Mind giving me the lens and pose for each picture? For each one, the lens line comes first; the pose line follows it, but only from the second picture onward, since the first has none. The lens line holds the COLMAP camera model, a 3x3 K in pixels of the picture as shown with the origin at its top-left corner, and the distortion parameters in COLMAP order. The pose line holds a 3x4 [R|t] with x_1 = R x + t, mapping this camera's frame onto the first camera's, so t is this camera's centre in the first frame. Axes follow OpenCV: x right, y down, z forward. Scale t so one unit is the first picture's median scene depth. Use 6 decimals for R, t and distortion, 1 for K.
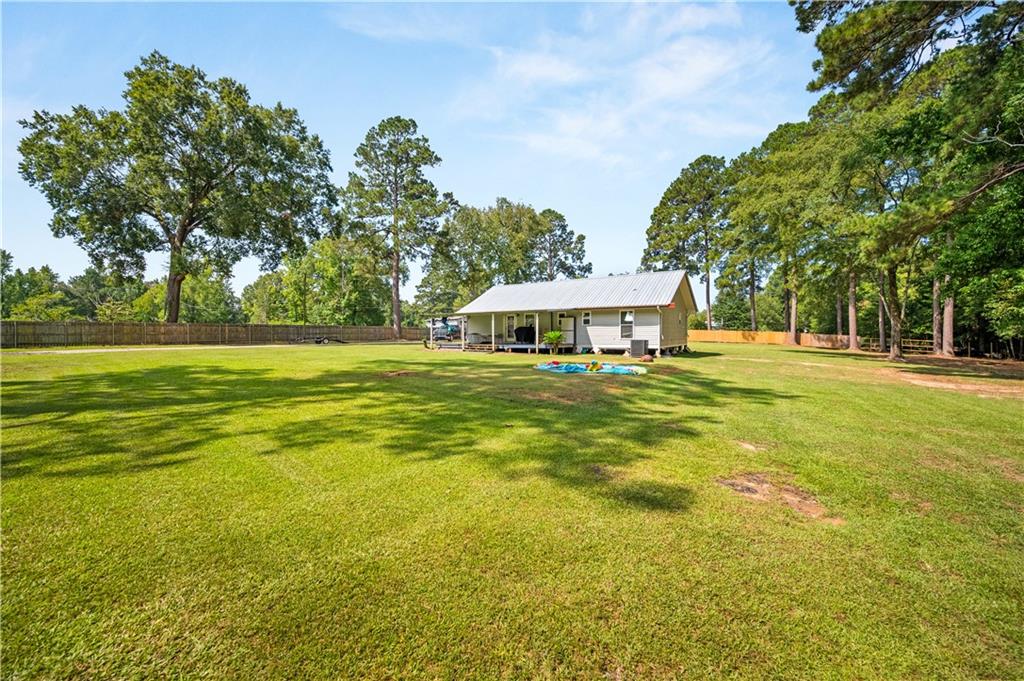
lens RADIAL K [[411.9, 0, 506.8], [0, 411.9, 338.2], [0, 0, 1]] dist [-0.008109, -0.000156]
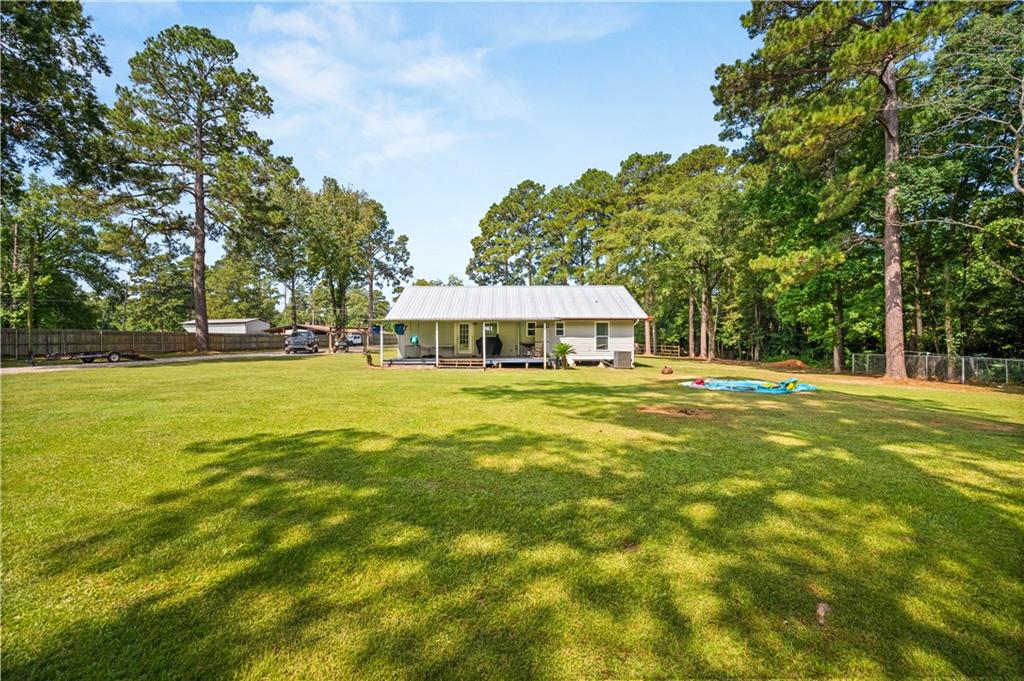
lens RADIAL K [[411.9, 0, 511.7], [0, 411.9, 338.9], [0, 0, 1]] dist [-0.008109, -0.000156]
pose [[0.824542, 0.002134, 0.565797, -0.373613], [0.004914, 0.999928, -0.010932, -0.013125], [-0.565780, 0.011794, 0.824472, 0.241138]]
